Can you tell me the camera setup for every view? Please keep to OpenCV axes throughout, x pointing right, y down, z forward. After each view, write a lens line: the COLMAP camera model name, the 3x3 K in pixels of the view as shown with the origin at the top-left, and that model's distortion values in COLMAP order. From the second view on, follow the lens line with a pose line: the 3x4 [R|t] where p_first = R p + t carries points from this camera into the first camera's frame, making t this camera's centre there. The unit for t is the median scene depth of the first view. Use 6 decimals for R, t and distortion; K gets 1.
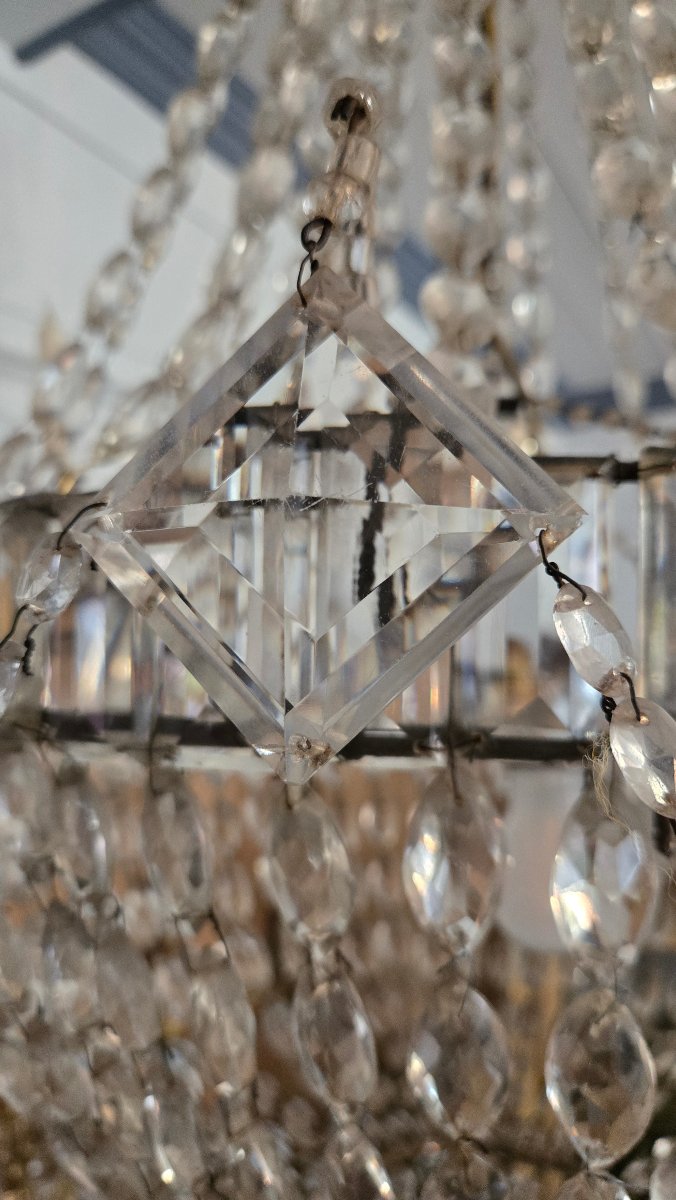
lens RADIAL K [[818.4, 0, 338.0], [0, 818.4, 600.0], [0, 0, 1]] dist [0.004478, -0.001692]
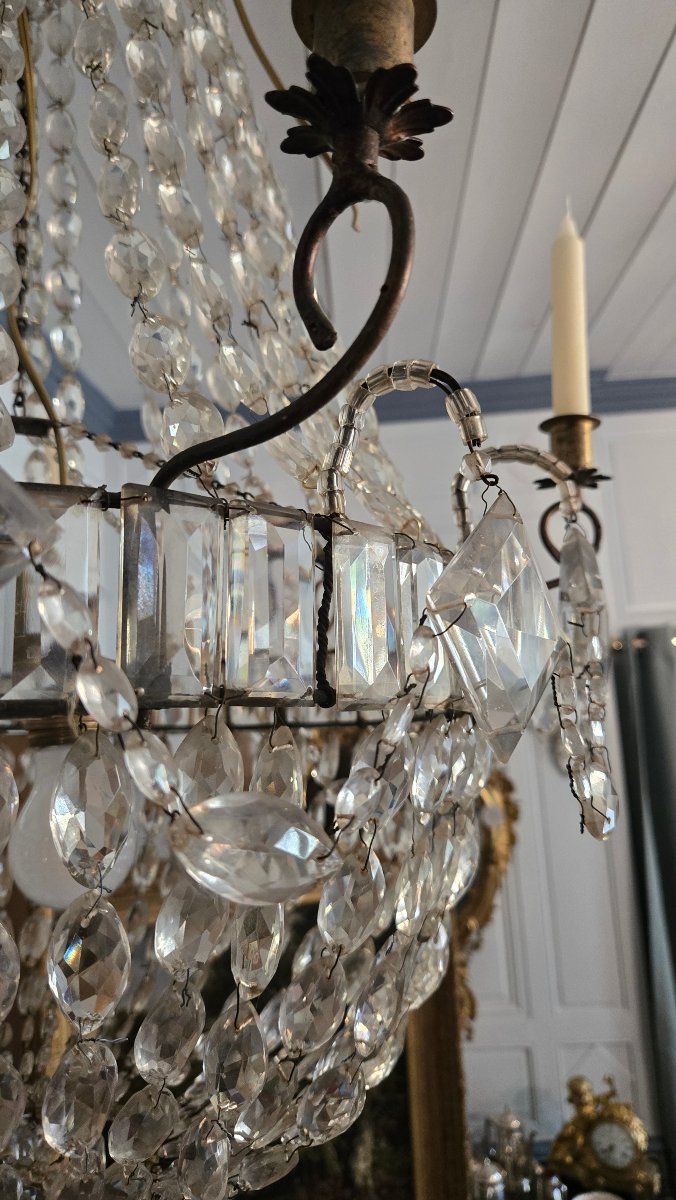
lens RADIAL K [[818.4, 0, 338.0], [0, 818.4, 600.0], [0, 0, 1]] dist [0.004478, -0.001692]
pose [[0.859190, 0.015215, 0.511430, -0.026474], [-0.012393, 0.999883, -0.008926, 0.025067], [-0.511506, 0.001331, 0.859278, -0.527285]]
